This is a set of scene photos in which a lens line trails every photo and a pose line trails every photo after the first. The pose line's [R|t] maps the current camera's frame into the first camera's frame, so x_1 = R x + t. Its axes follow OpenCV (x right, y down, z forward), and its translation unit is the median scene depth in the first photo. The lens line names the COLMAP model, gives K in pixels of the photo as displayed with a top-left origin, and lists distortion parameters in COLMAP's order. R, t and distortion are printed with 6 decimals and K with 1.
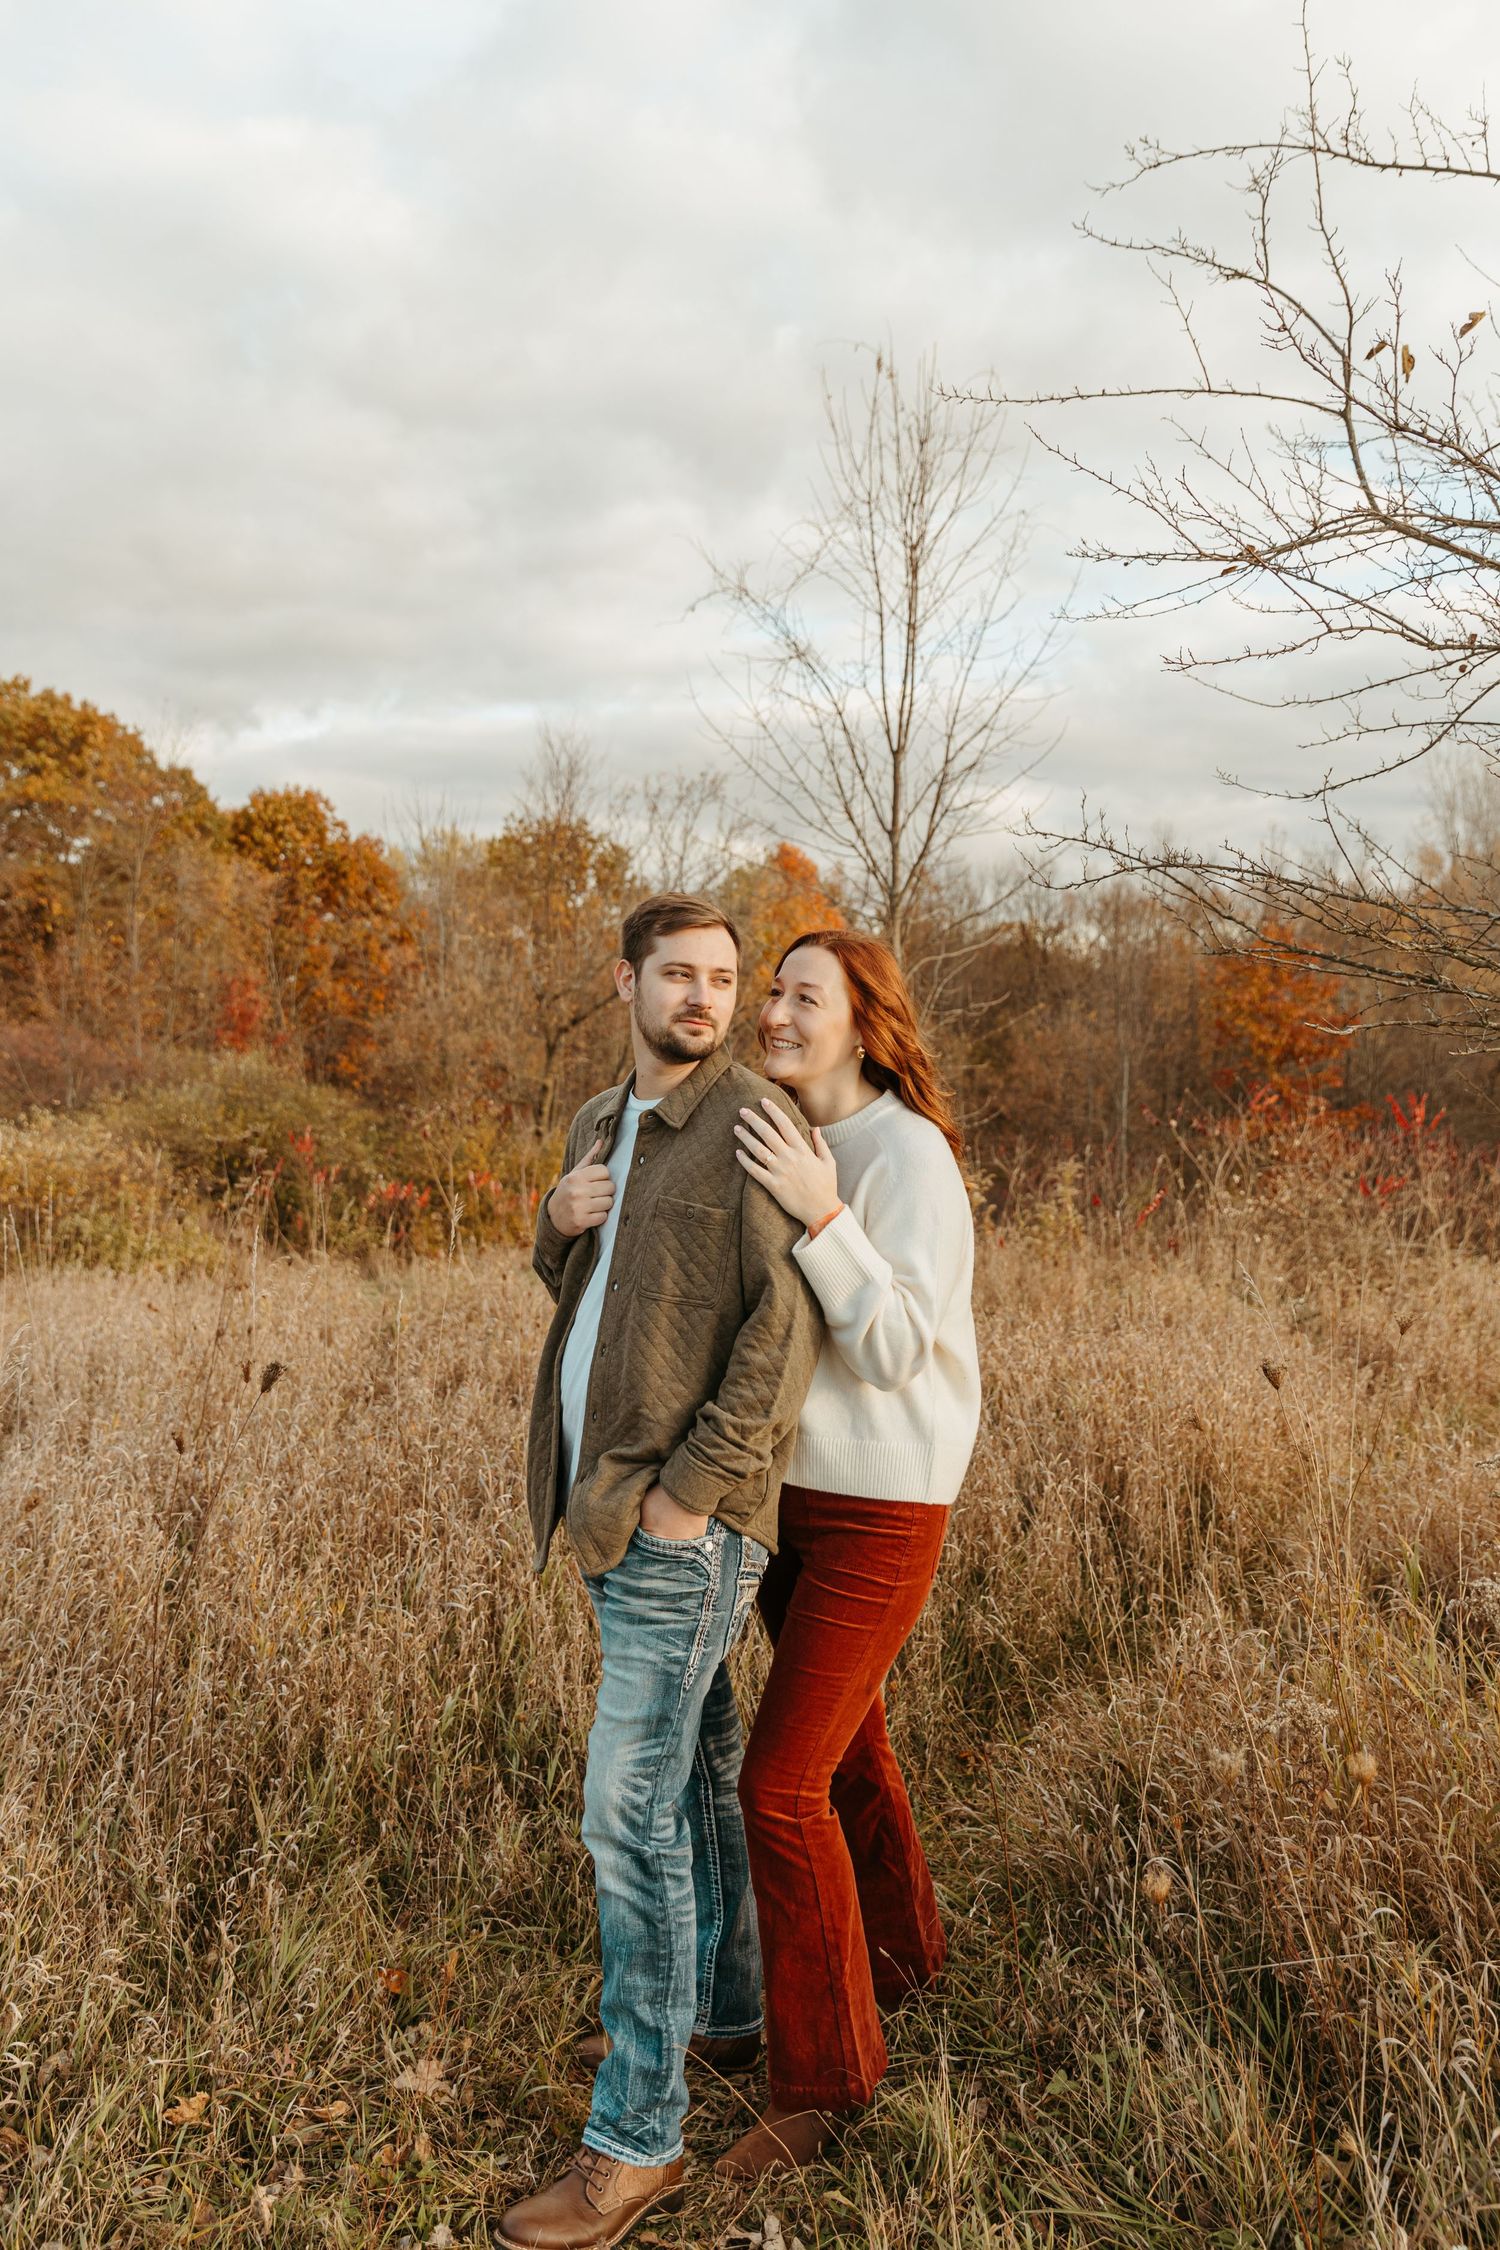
lens RADIAL K [[1784.5, 0, 750.7], [0, 1784.5, 1097.0], [0, 0, 1]] dist [0.006489, -0.002112]
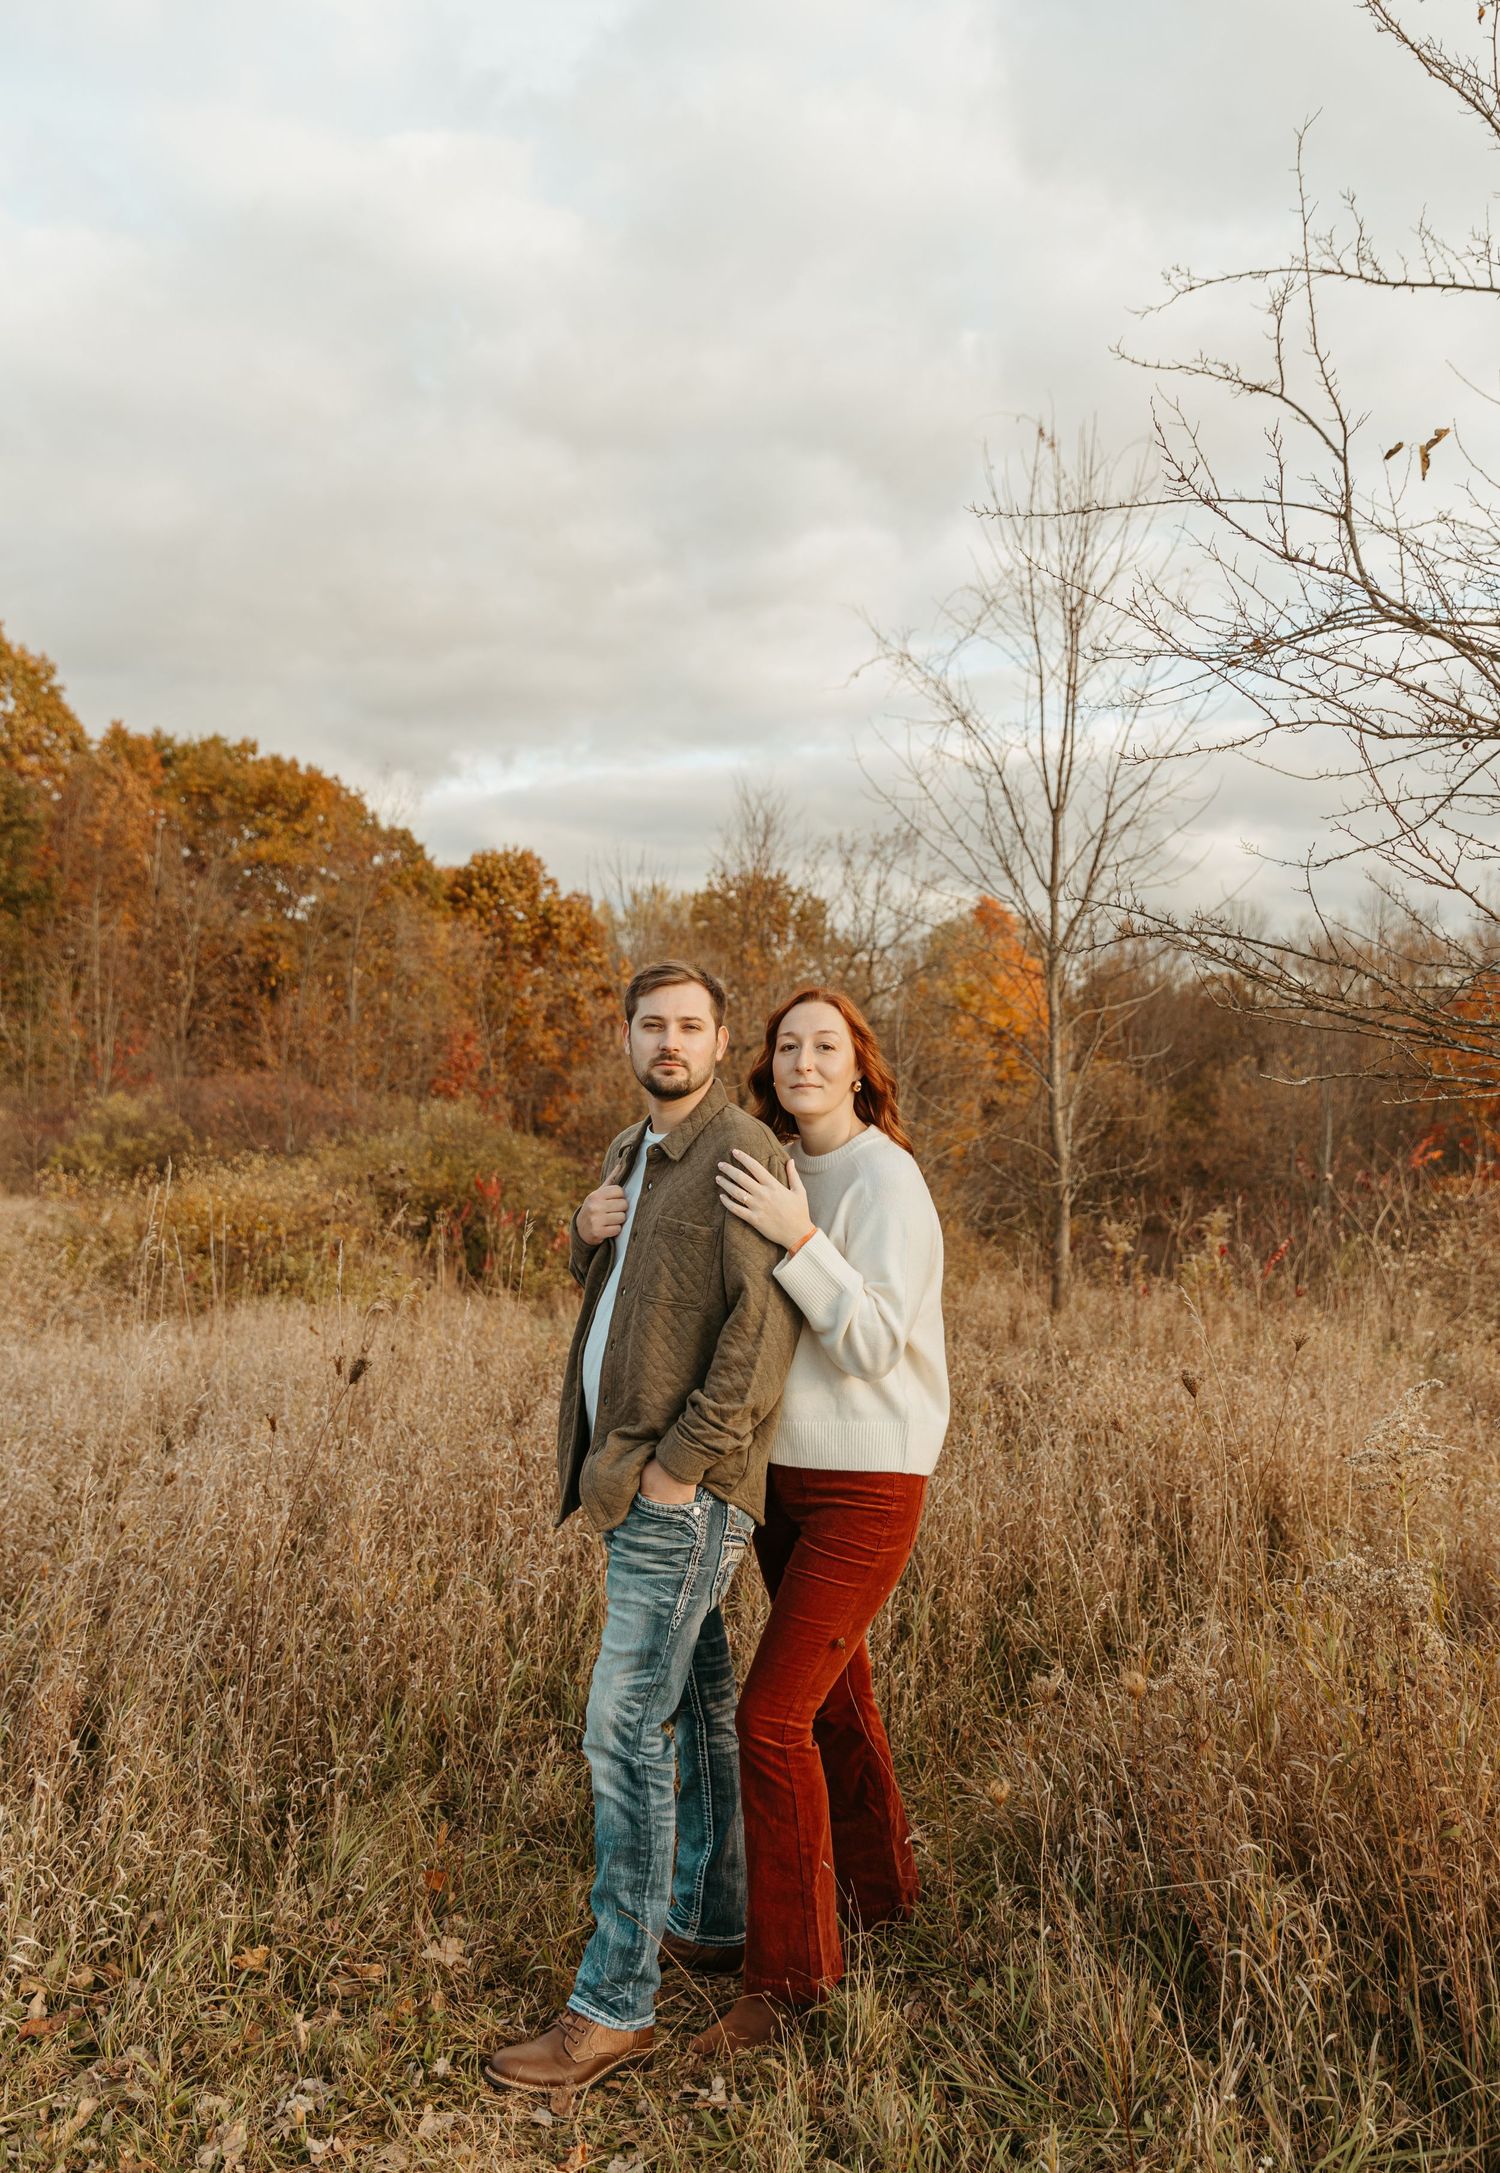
lens RADIAL K [[1807.5, 0, 748.1], [0, 1807.5, 1087.0], [0, 0, 1]] dist [0.075766, -0.115062]
pose [[0.992159, 0.004310, -0.124908, 0.111450], [-0.008643, 0.999379, -0.034174, 0.007084], [0.124683, 0.034985, 0.991580, -0.138331]]
